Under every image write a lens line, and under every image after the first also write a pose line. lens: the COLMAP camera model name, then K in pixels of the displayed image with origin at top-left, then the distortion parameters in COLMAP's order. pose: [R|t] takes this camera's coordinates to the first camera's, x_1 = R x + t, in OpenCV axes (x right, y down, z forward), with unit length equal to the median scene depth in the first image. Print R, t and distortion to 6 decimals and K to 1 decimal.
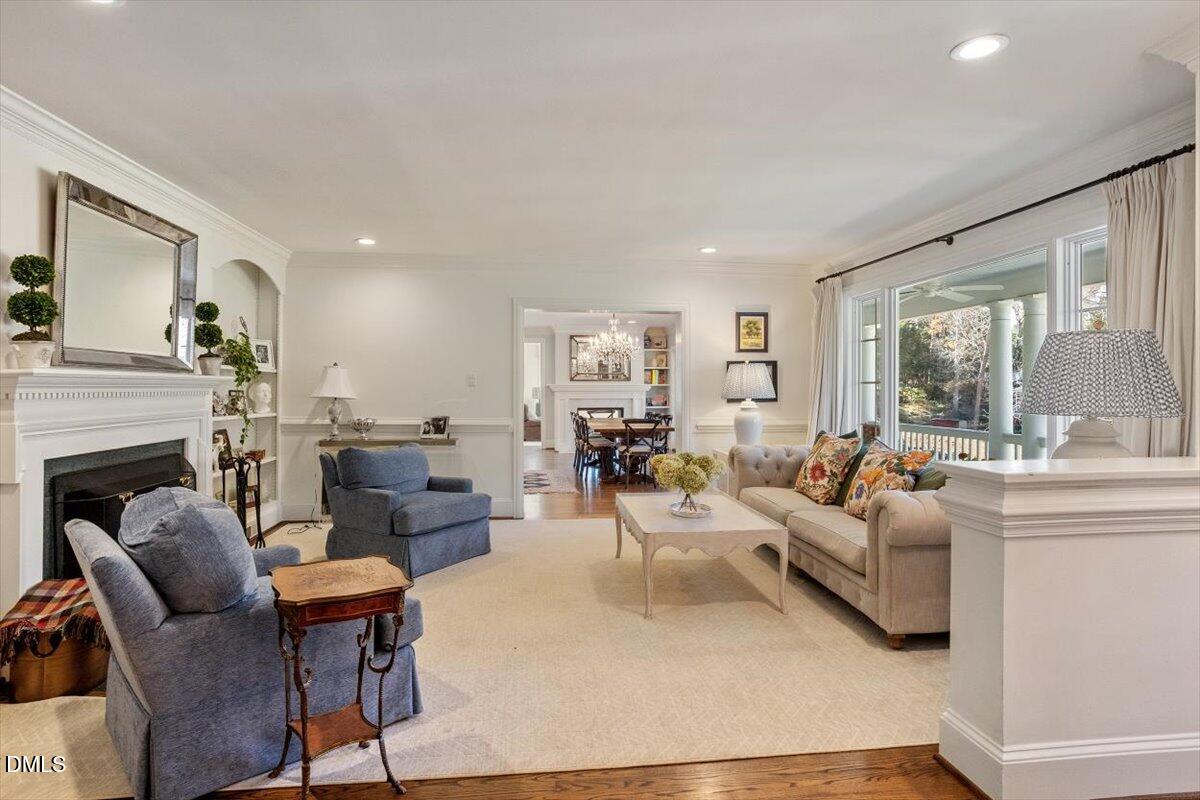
lens RADIAL K [[637.1, 0, 594.3], [0, 637.1, 375.3], [0, 0, 1]] dist [-0.015452, 0.000306]
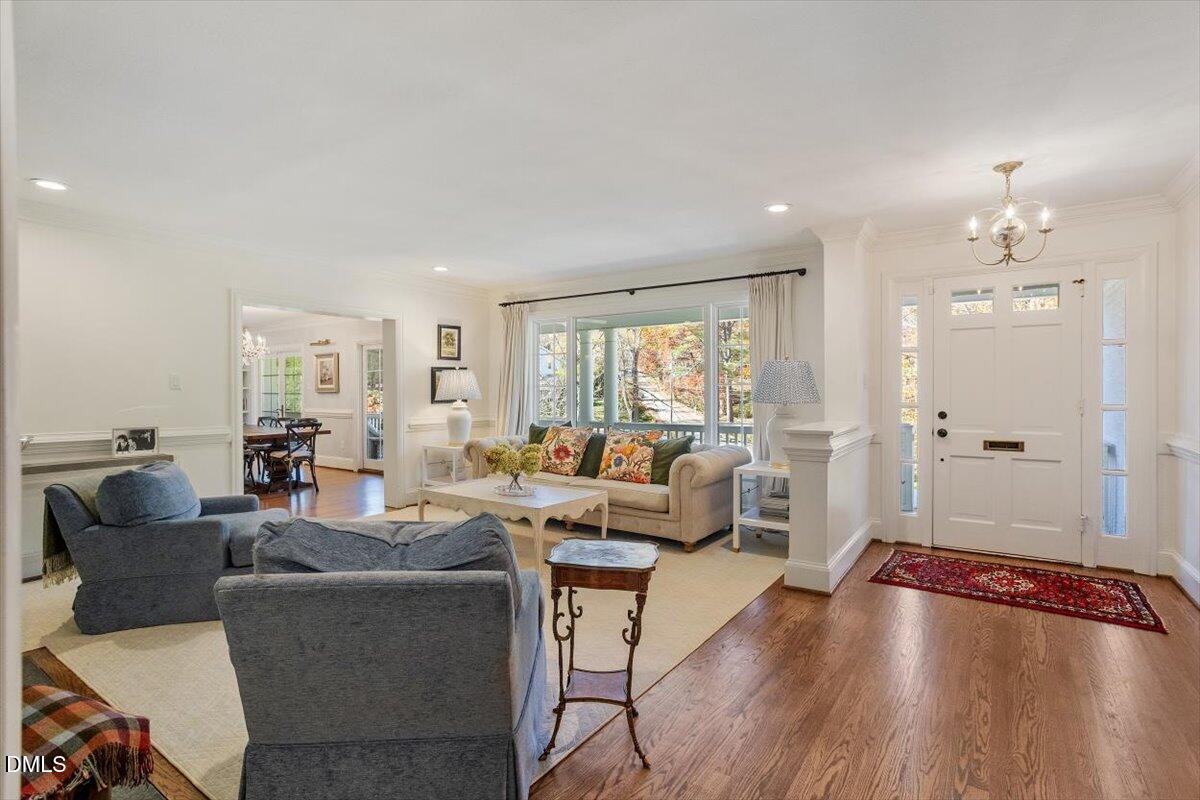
lens RADIAL K [[582.1, 0, 602.6], [0, 582.1, 384.1], [0, 0, 1]] dist [-0.057916, 0.030026]
pose [[0.657592, 0.005088, 0.753357, -0.399352], [-0.011299, 0.999931, 0.003109, 0.001712], [-0.753289, -0.010557, 0.657605, 0.104378]]
